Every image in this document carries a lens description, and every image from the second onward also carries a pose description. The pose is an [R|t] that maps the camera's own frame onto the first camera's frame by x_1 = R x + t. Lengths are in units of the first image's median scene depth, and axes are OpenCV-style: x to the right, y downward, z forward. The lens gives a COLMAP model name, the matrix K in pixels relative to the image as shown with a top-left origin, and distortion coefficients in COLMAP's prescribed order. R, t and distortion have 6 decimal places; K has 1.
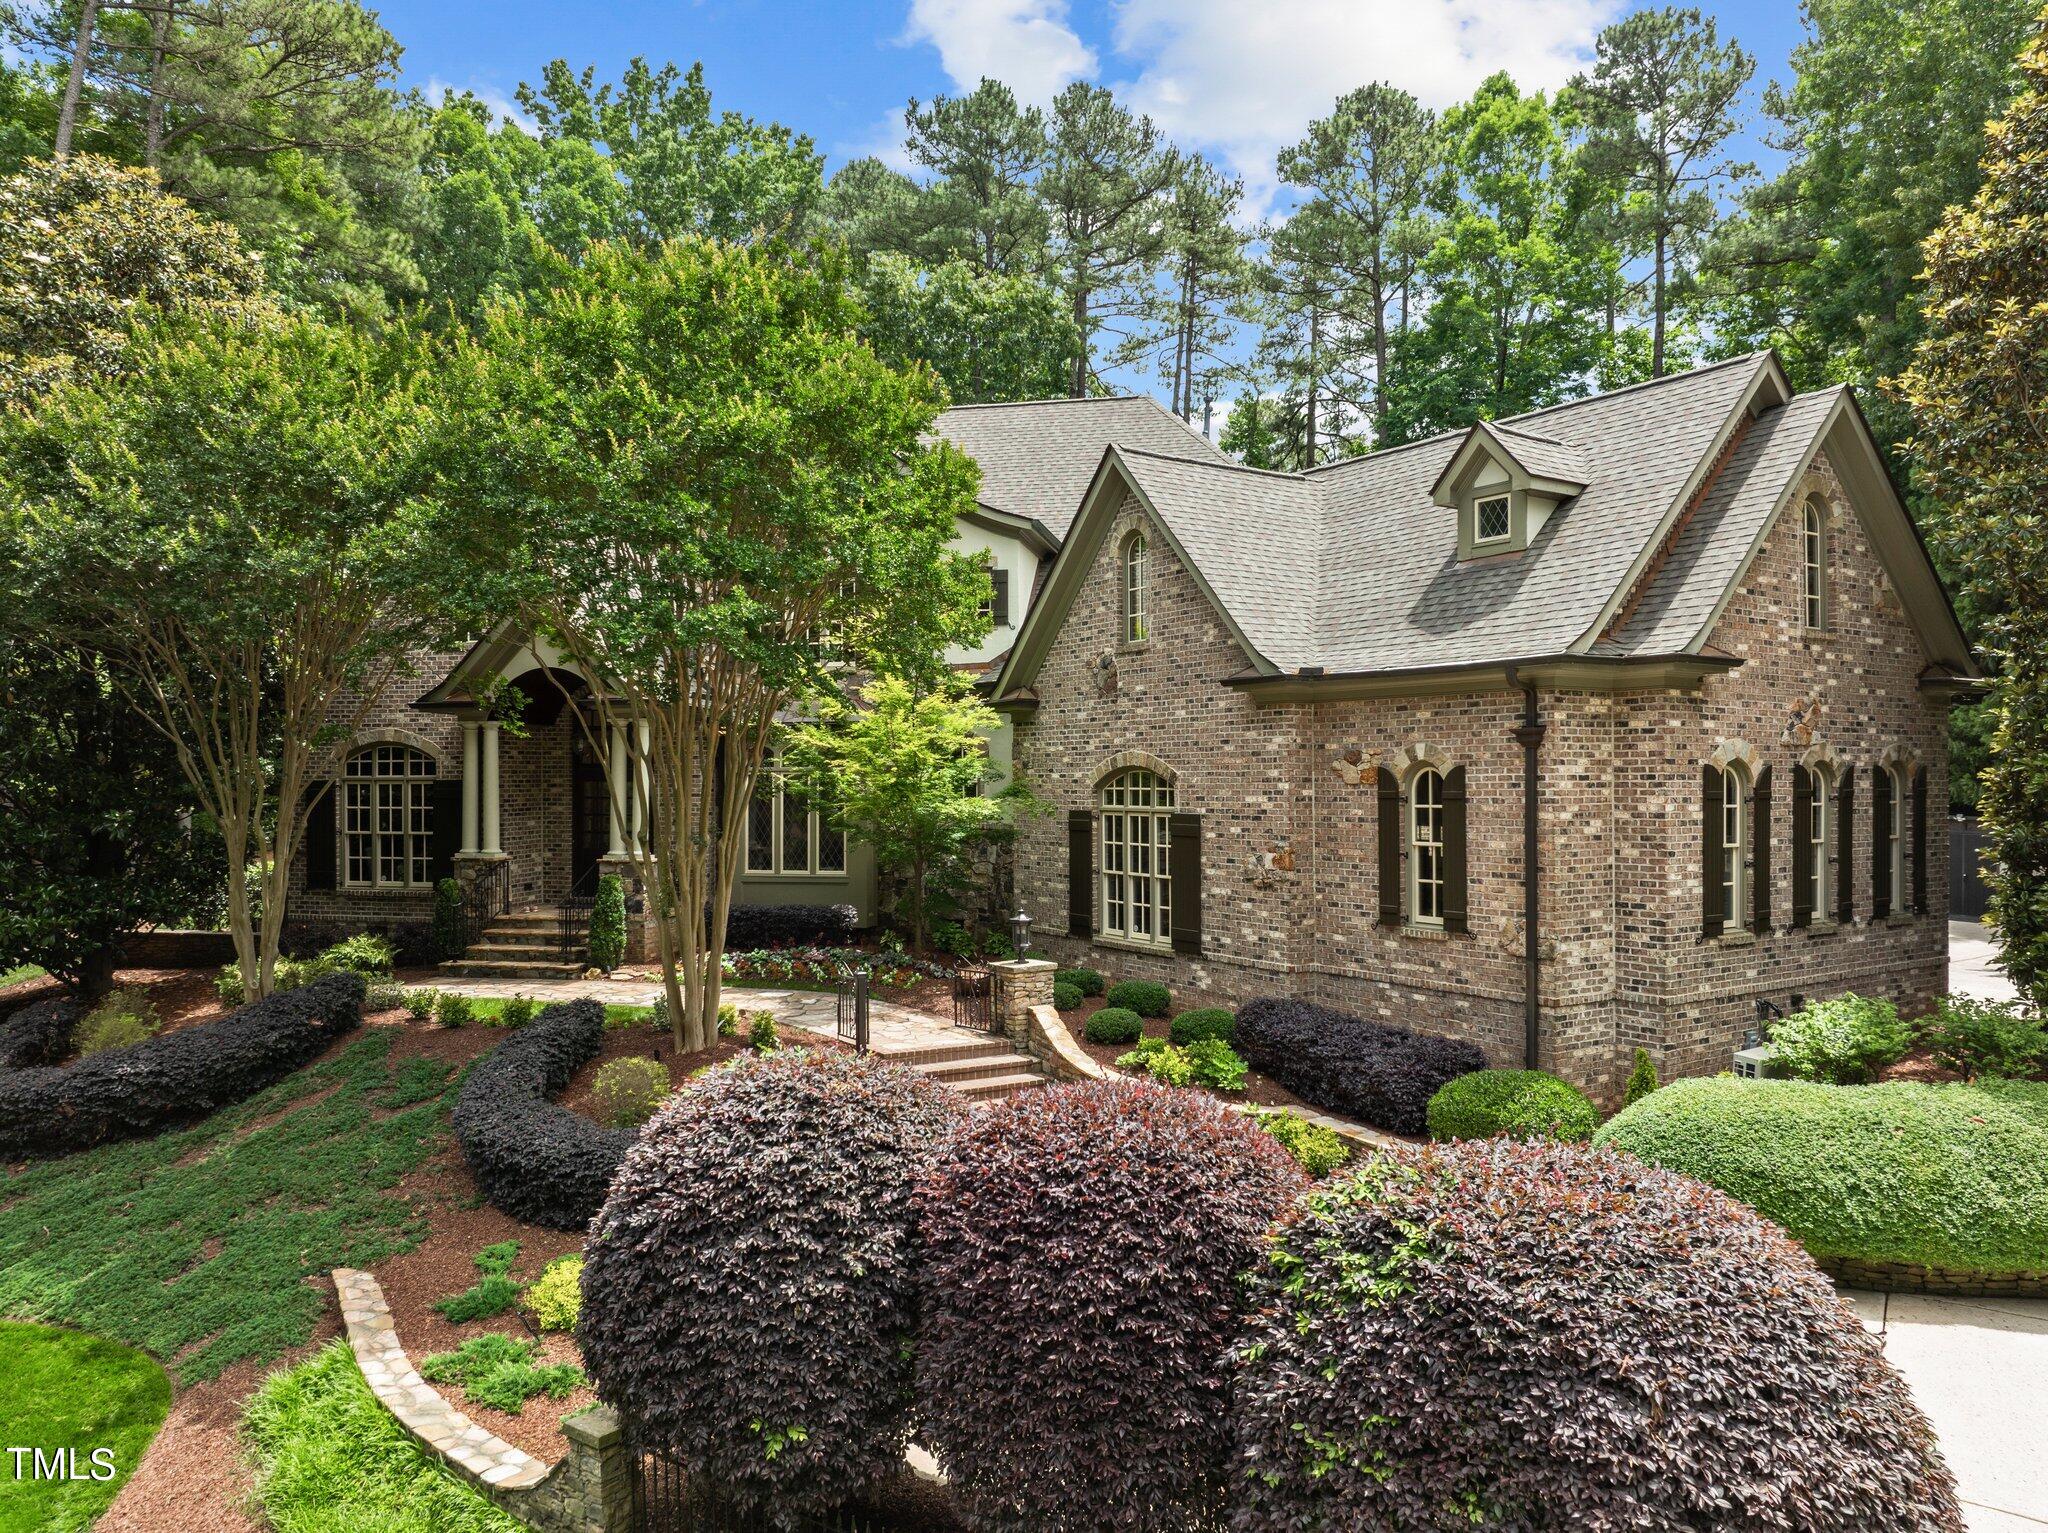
lens RADIAL K [[1436.0, 0, 1028.1], [0, 1436.0, 763.1], [0, 0, 1]] dist [-0.012488, -0.038079]
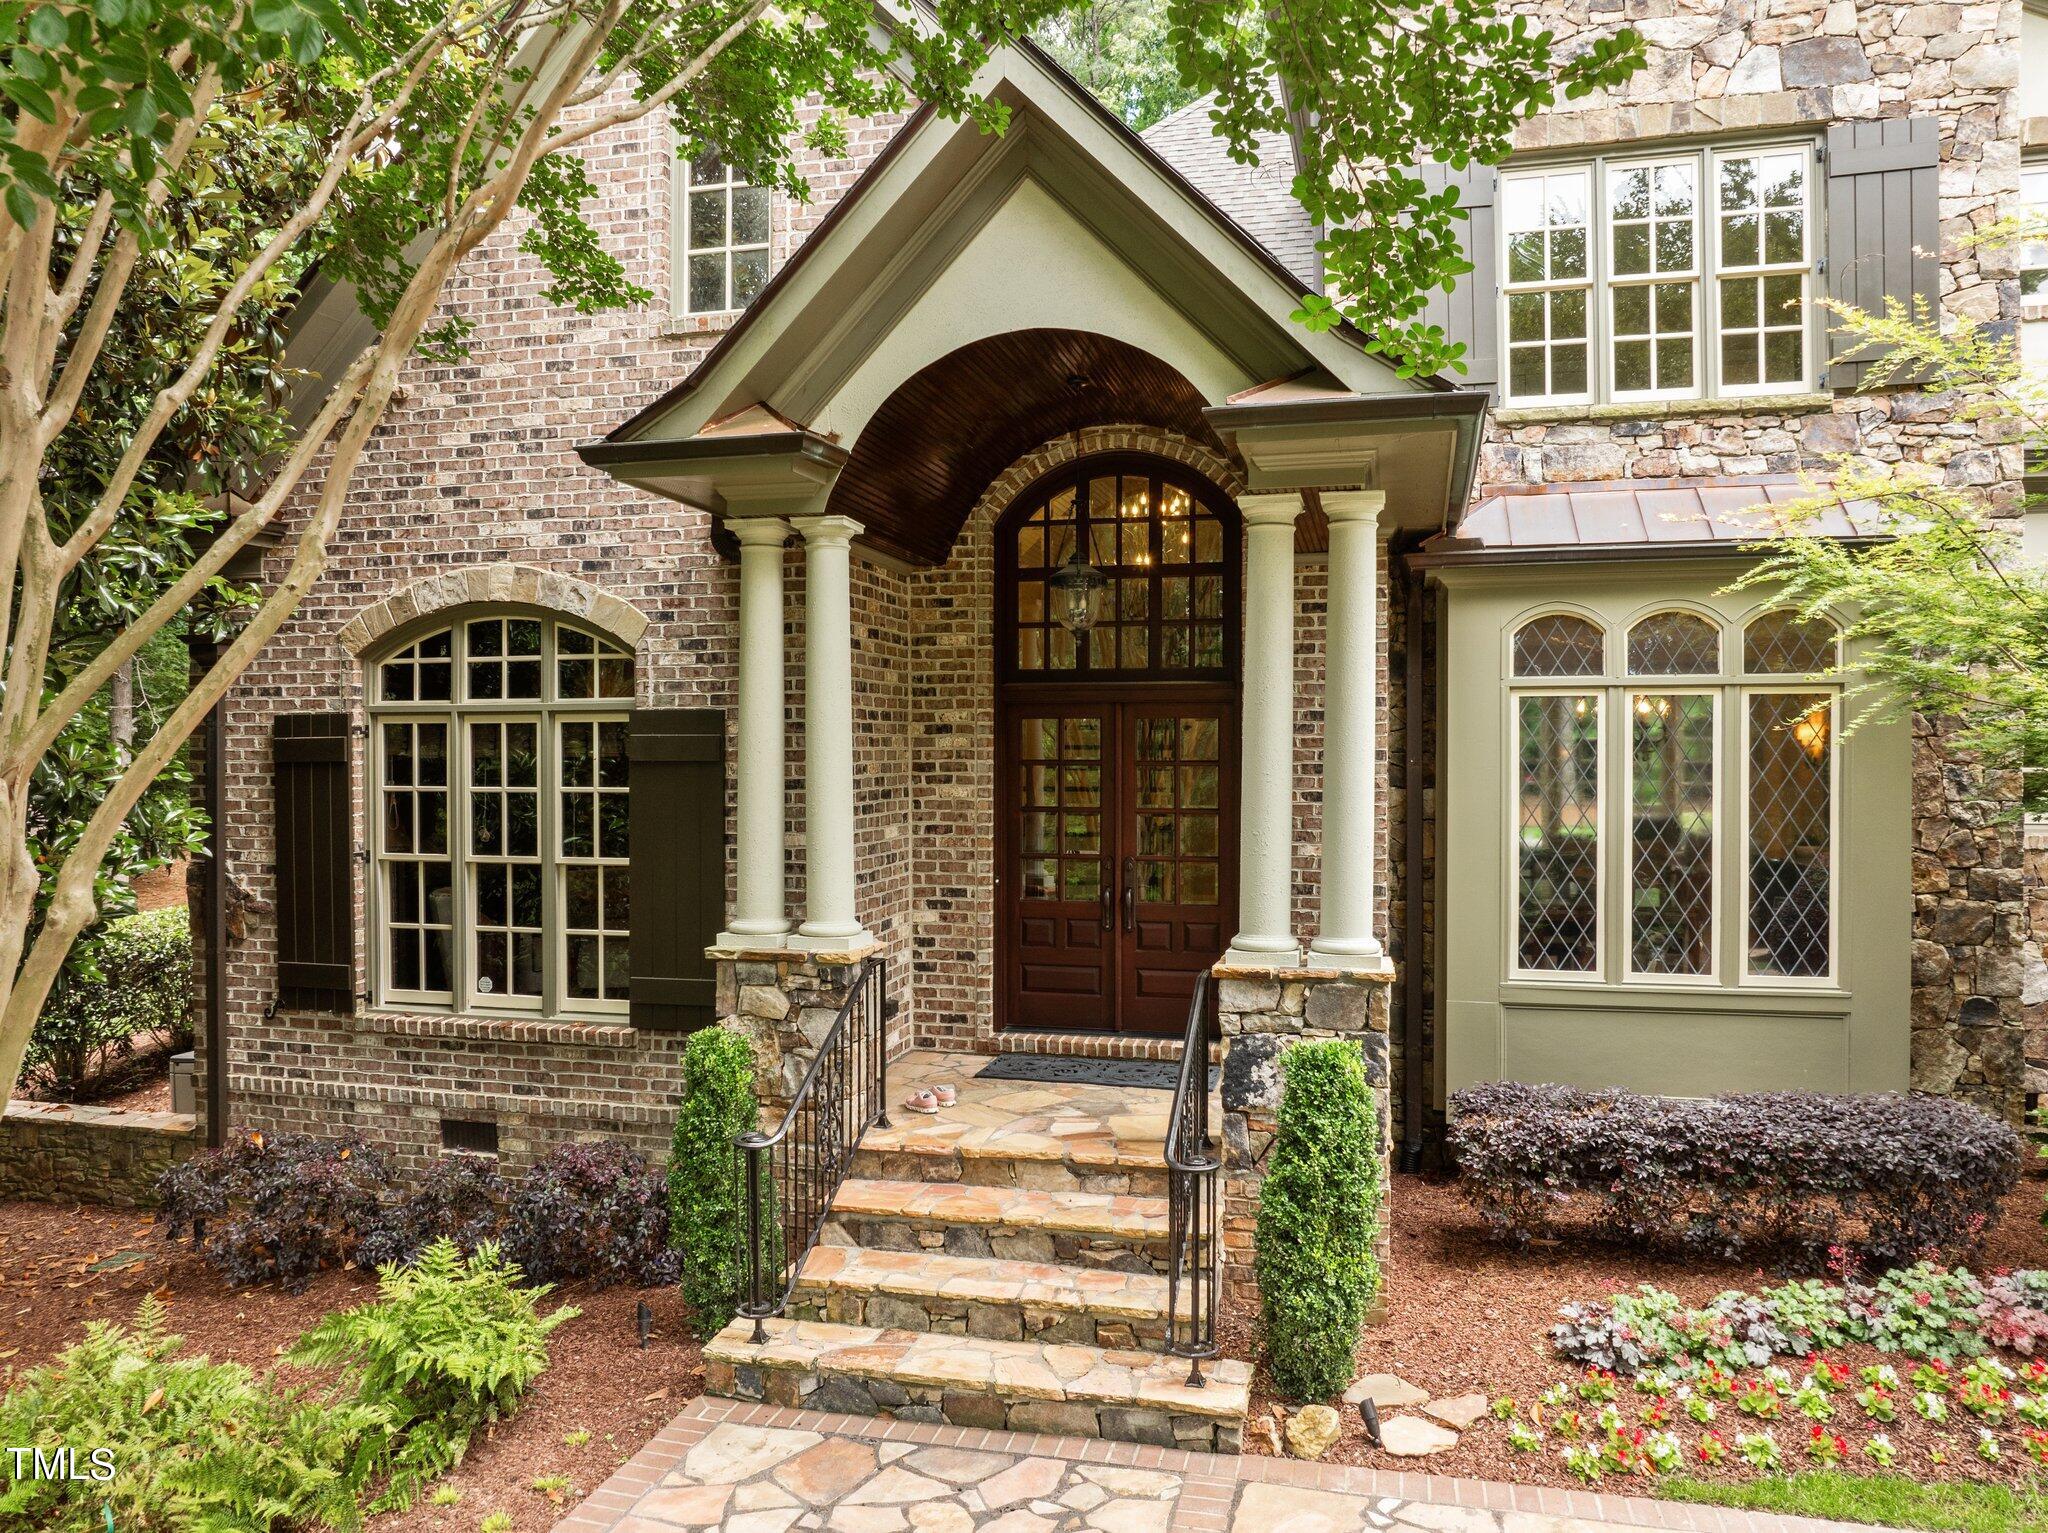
lens RADIAL K [[1431.9, 0, 1031.8], [0, 1431.9, 765.5], [0, 0, 1]] dist [-0.033188, 0.006659]
pose [[0.999601, 0.002087, -0.028182, -0.422503], [-0.001555, 0.999820, 0.018905, 0.025481], [0.028217, -0.018854, 0.999424, 0.900696]]
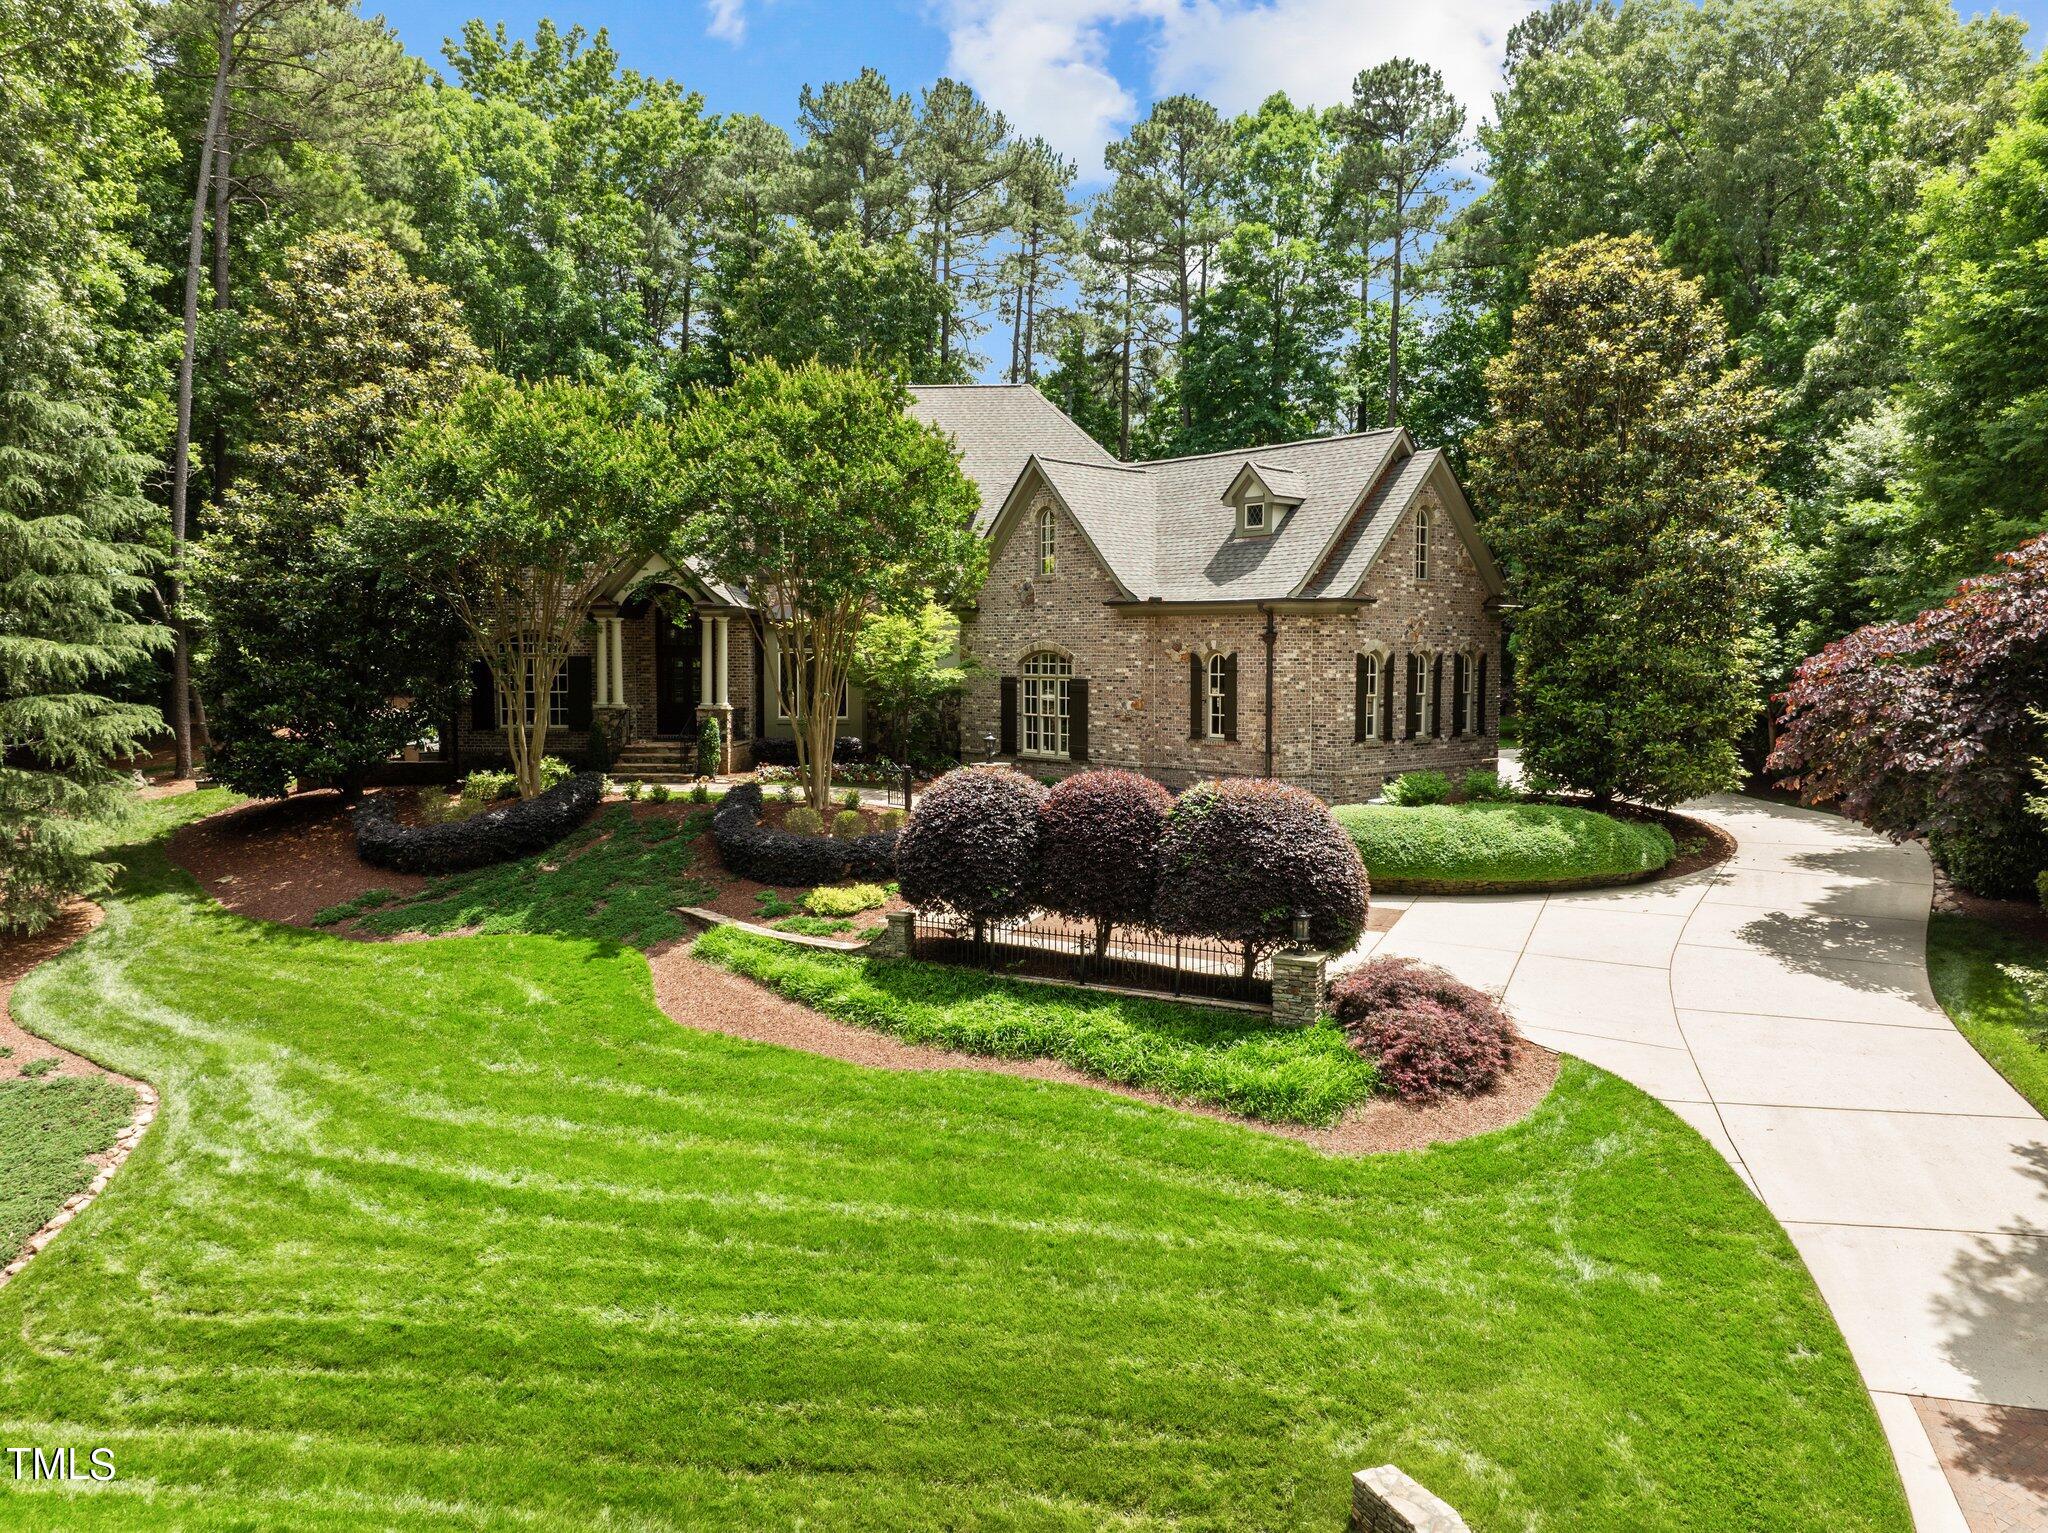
lens RADIAL K [[1449.4, 0, 1020.3], [0, 1449.4, 727.5], [0, 0, 1]] dist [0.004511, -0.101973]
pose [[0.990389, -0.003052, 0.138277, -0.216633], [-0.005885, 0.997921, 0.064173, -0.018717], [-0.138186, -0.064370, 0.988312, -0.764545]]
